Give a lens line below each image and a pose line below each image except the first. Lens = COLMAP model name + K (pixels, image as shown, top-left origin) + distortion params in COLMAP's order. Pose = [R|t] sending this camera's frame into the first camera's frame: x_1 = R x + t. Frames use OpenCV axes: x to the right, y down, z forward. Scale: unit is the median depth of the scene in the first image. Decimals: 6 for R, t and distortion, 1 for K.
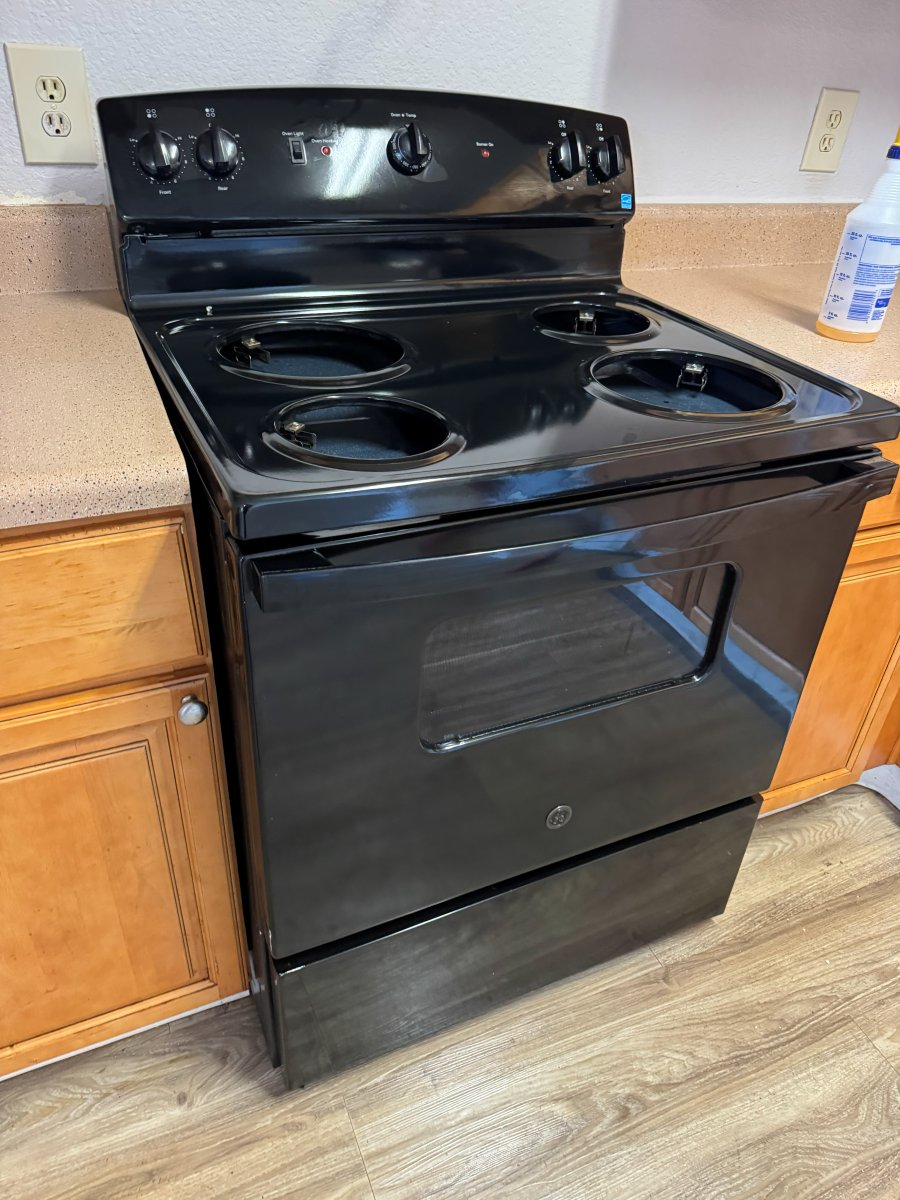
lens RADIAL K [[861.7, 0, 456.9], [0, 861.7, 606.2], [0, 0, 1]] dist [-0.009174, 0.001391]
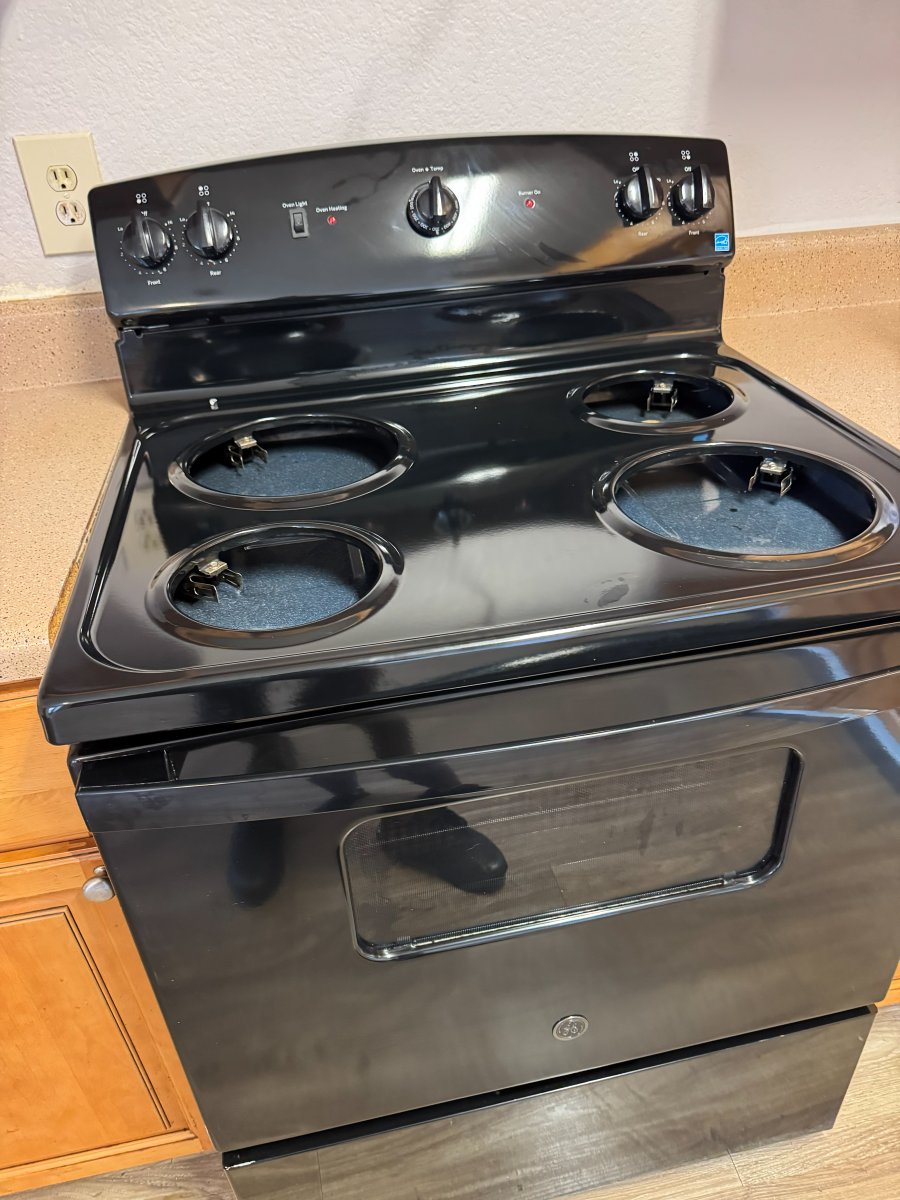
lens RADIAL K [[861.7, 0, 445.0], [0, 861.7, 603.9], [0, 0, 1]] dist [-0.009174, 0.001391]
pose [[0.965844, 0.038632, -0.256230, 0.182651], [-0.040114, 0.999195, -0.000559, -0.133506], [0.256002, 0.010818, 0.966616, 0.174026]]
